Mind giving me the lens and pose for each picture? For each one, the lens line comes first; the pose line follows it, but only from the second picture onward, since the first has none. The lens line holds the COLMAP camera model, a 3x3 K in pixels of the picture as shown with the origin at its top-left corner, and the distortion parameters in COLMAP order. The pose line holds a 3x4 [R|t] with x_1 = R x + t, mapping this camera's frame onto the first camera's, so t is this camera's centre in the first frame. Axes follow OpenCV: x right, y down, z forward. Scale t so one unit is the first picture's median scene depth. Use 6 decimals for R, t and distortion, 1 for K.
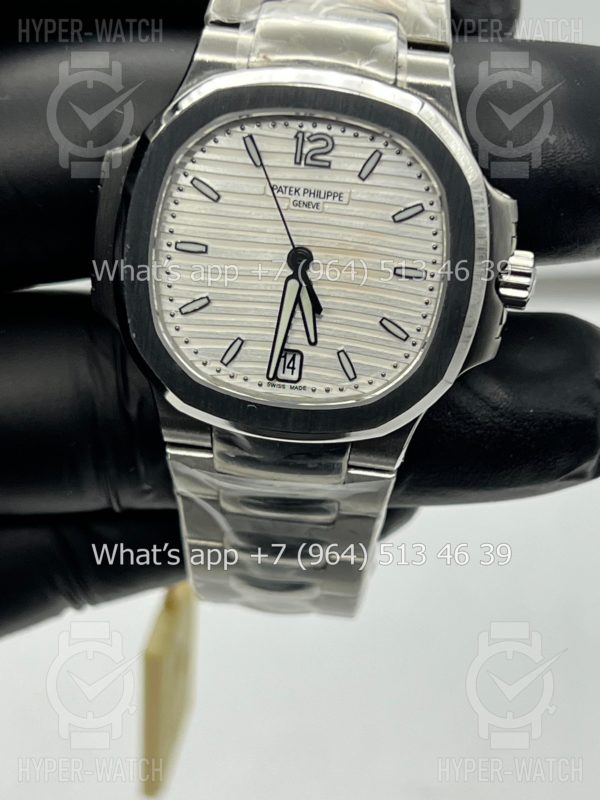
lens RADIAL K [[1829.5, 0, 300.0], [0, 1829.5, 400.0], [0, 0, 1]] dist [0.235262, 0.105062]
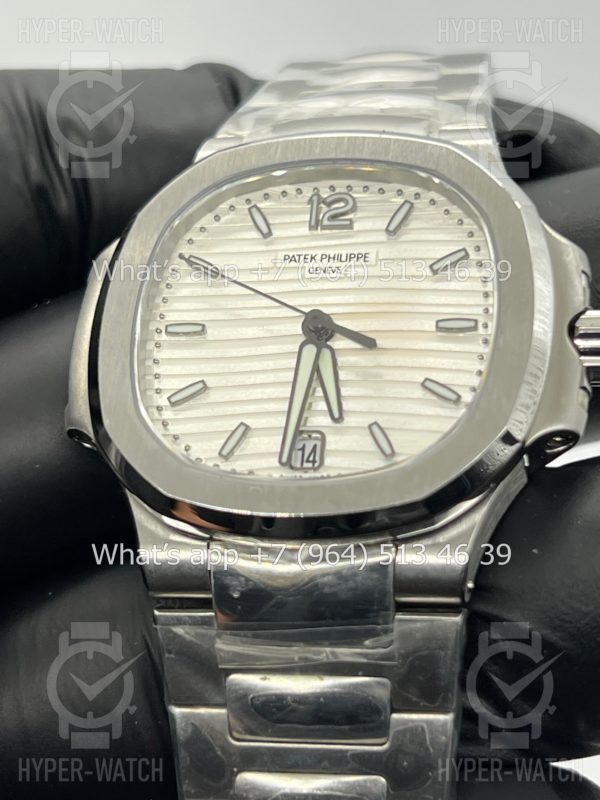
lens RADIAL K [[1829.5, 0, 300.0], [0, 1829.5, 400.0], [0, 0, 1]] dist [0.235262, 0.105062]
pose [[0.991666, -0.074457, -0.105140, 0.073480], [-0.010287, 0.767720, -0.640702, 0.457100], [0.128423, 0.636444, 0.760556, 0.412854]]
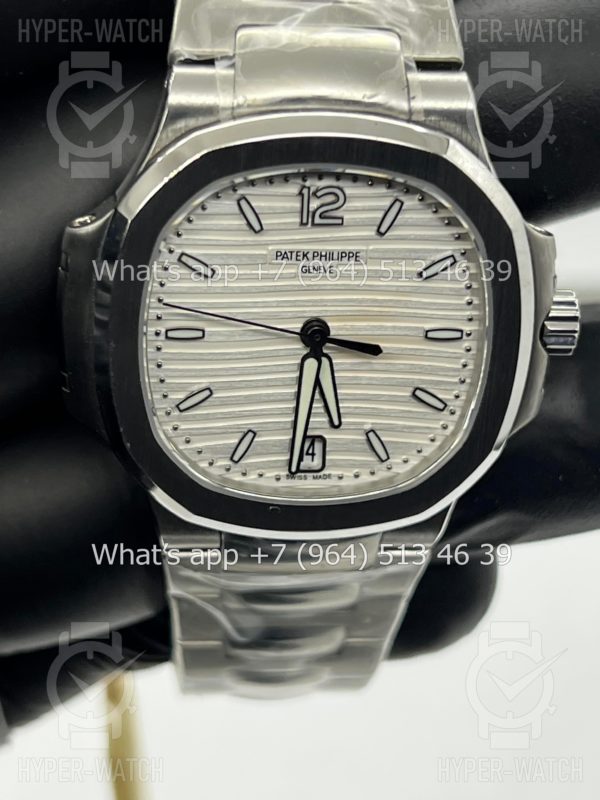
lens RADIAL K [[1829.5, 0, 300.0], [0, 1829.5, 400.0], [0, 0, 1]] dist [0.235262, 0.105062]
pose [[0.980917, -0.124959, 0.148956, -0.135995], [0.105330, 0.985490, 0.133098, -0.159216], [-0.163426, -0.114869, 0.979845, 0.170416]]
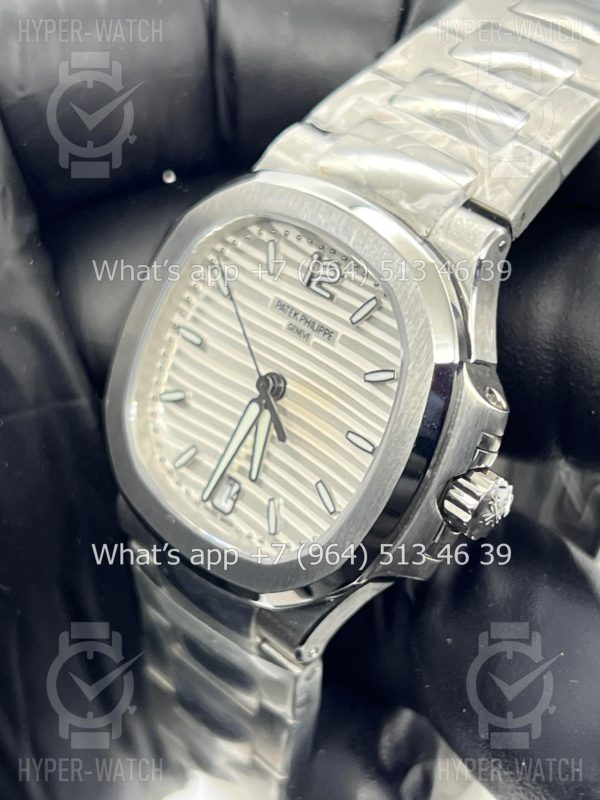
lens RADIAL K [[1829.5, 0, 300.0], [0, 1829.5, 400.0], [0, 0, 1]] dist [0.235262, 0.105062]
pose [[0.774559, 0.340905, -0.532769, 0.488839], [-0.422564, 0.905664, -0.034827, -0.045047], [0.470636, 0.252104, 0.845544, 0.250405]]
